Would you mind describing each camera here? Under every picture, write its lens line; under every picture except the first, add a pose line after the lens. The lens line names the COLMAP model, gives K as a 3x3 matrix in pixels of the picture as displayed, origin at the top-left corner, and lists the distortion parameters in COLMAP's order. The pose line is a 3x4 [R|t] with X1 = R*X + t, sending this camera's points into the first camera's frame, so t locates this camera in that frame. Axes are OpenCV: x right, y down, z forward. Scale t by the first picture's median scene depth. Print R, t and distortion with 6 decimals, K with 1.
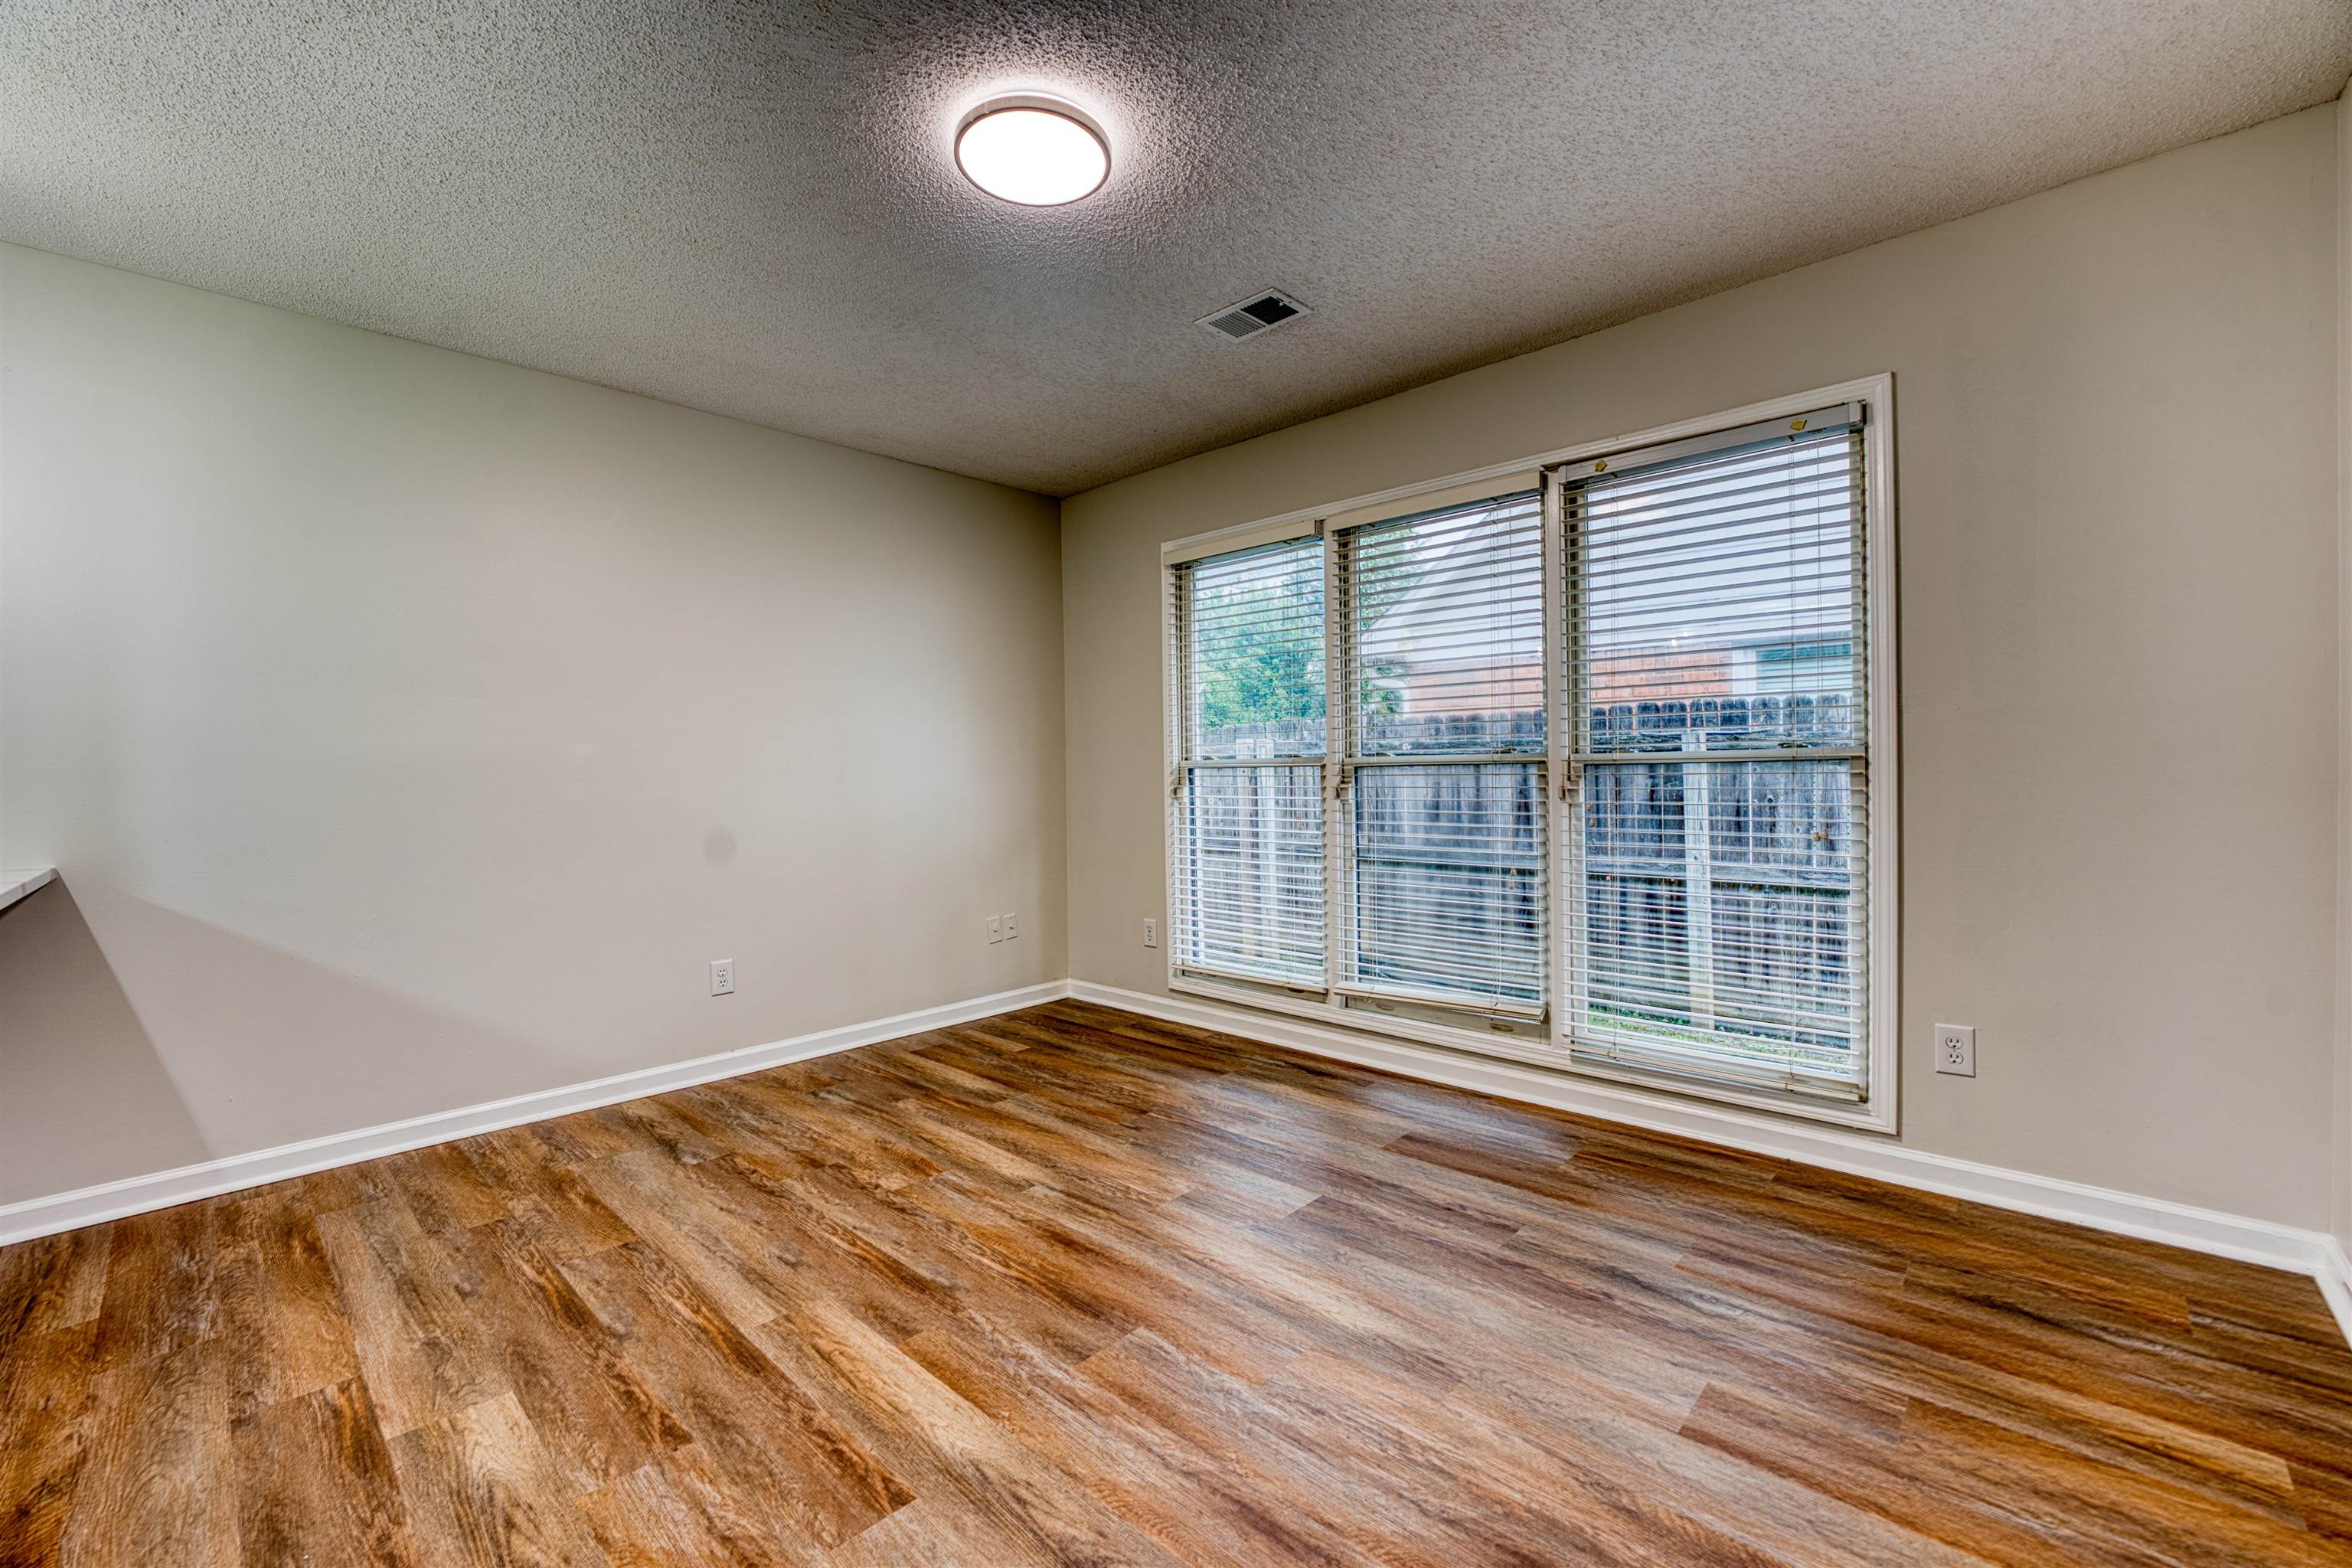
lens RADIAL K [[956.1, 0, 1170.8], [0, 956.1, 789.2], [0, 0, 1]] dist [-0.028693, 0.002771]
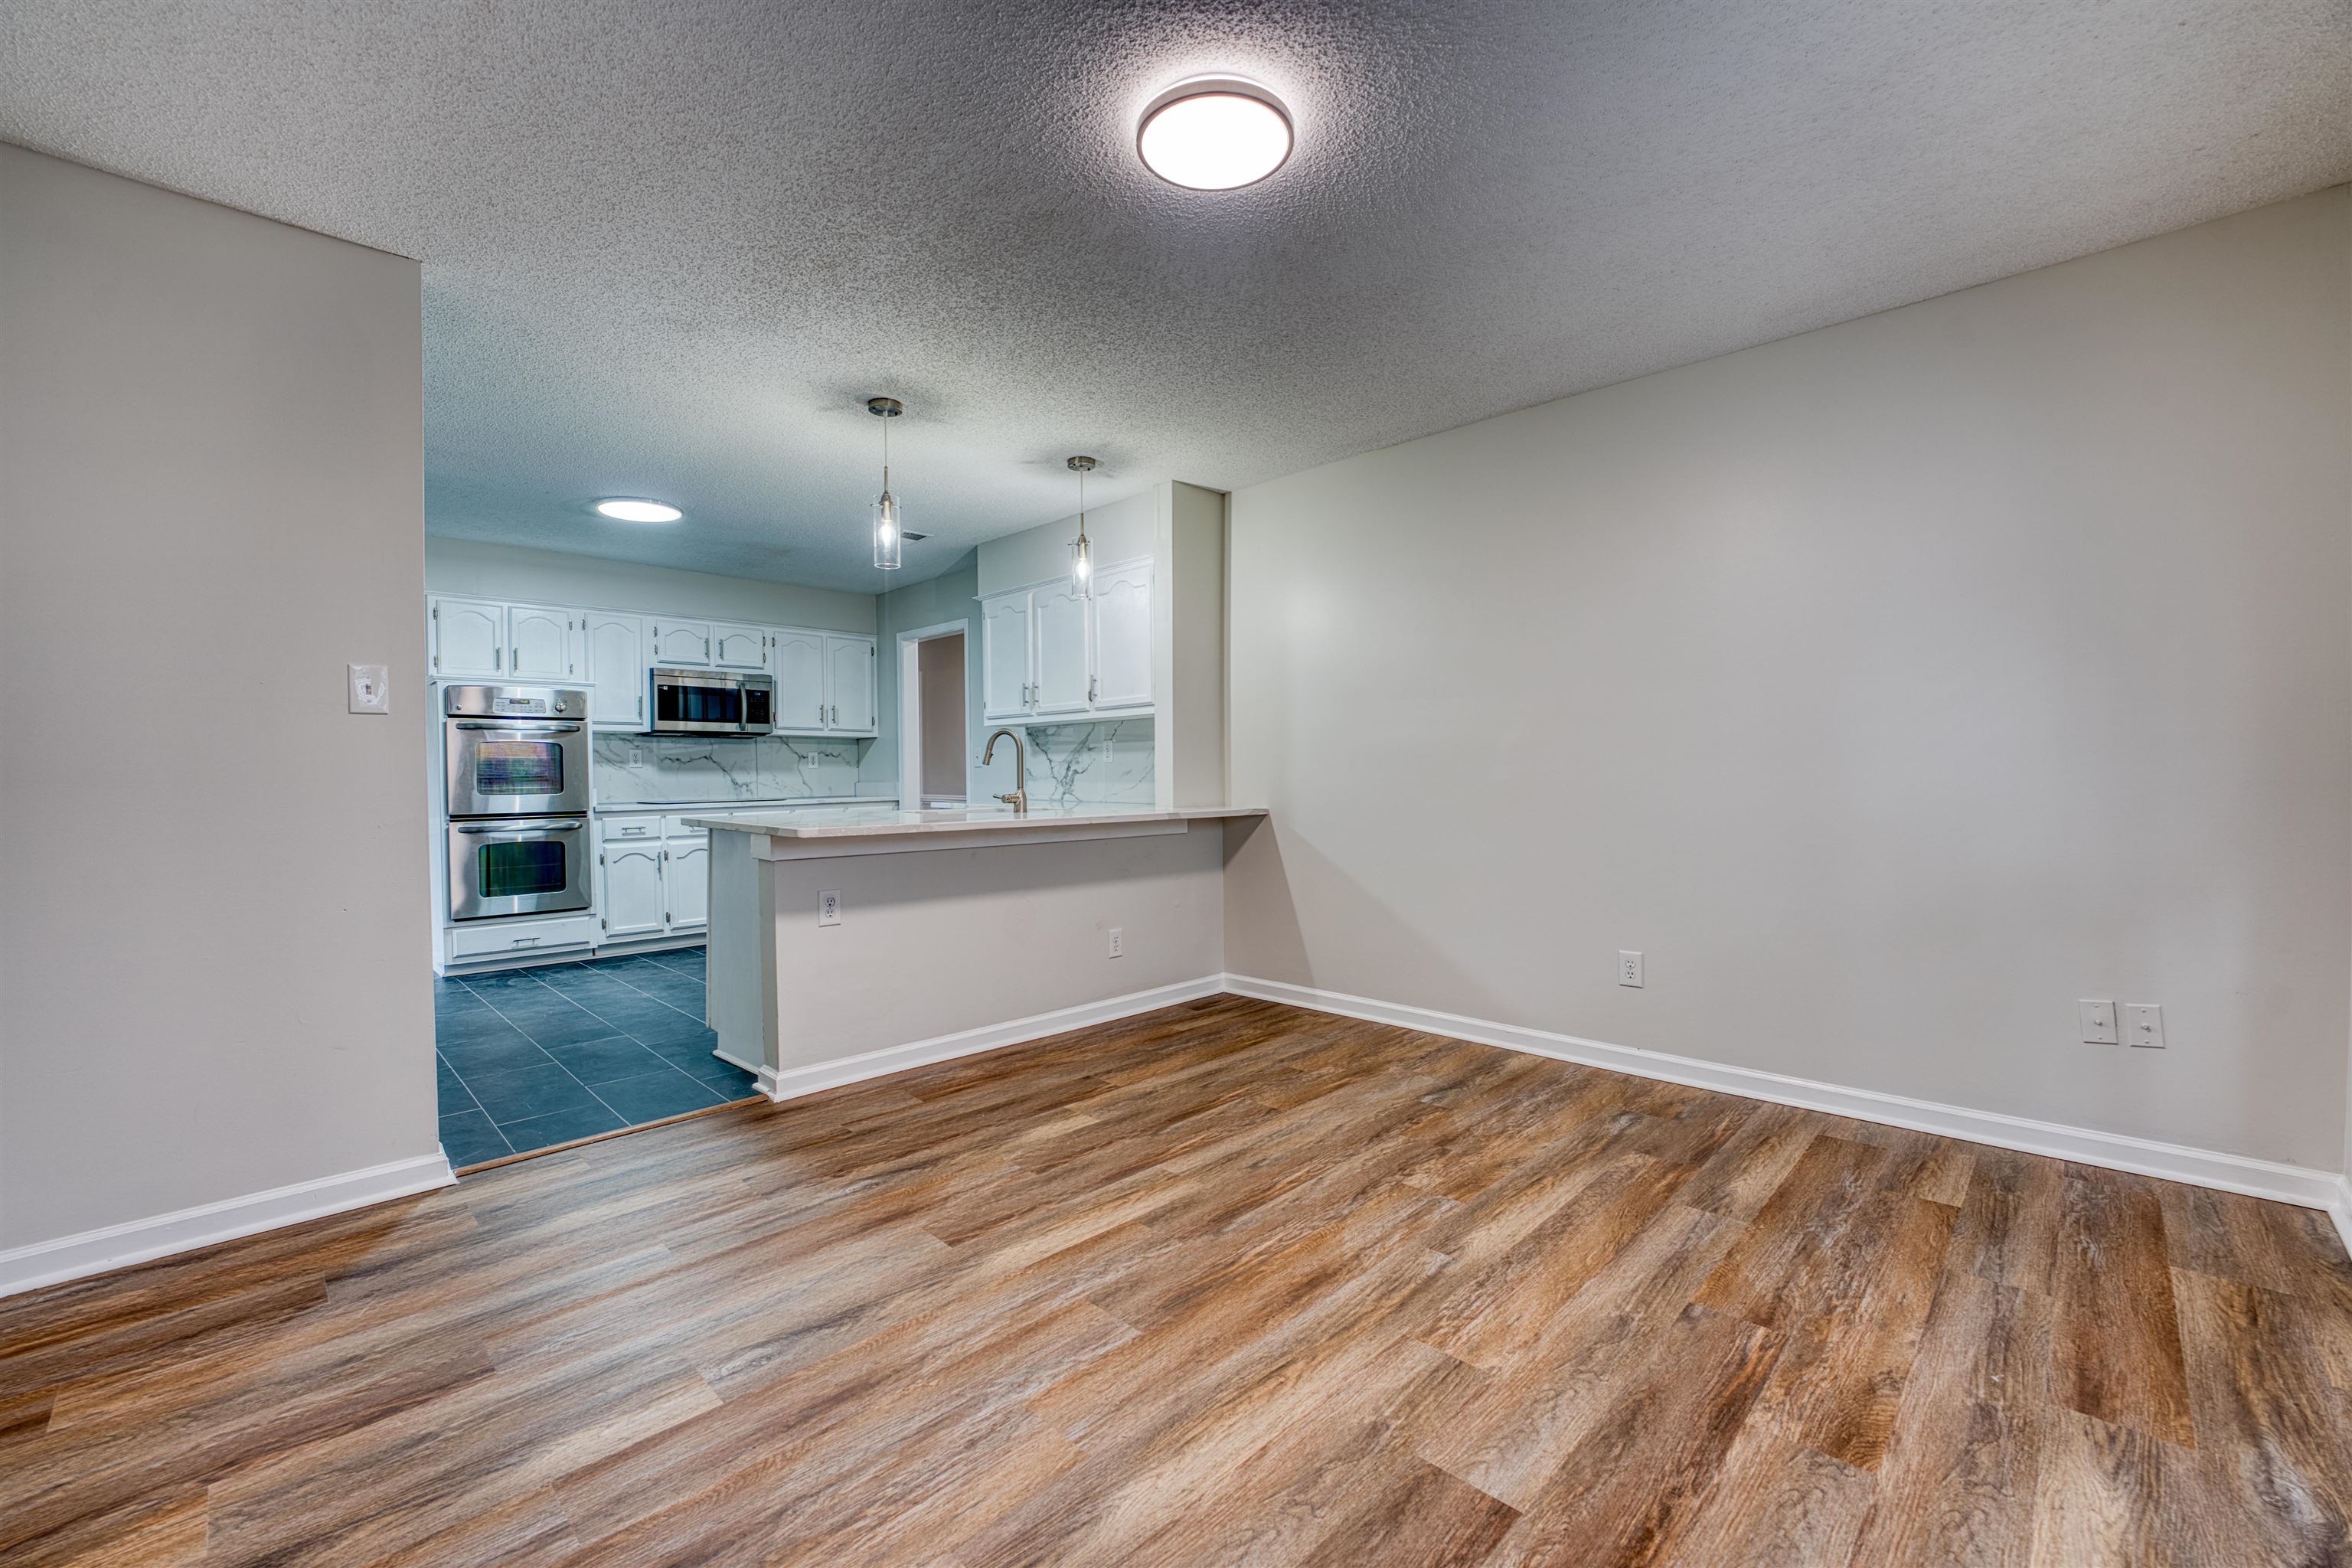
lens RADIAL K [[956.1, 0, 1170.8], [0, 956.1, 789.2], [0, 0, 1]] dist [-0.028693, 0.002771]
pose [[-0.021282, 0.037266, -0.999079, 0.682684], [-0.005710, 0.999284, 0.037395, -0.022958], [0.999757, 0.006500, -0.021054, 0.772447]]
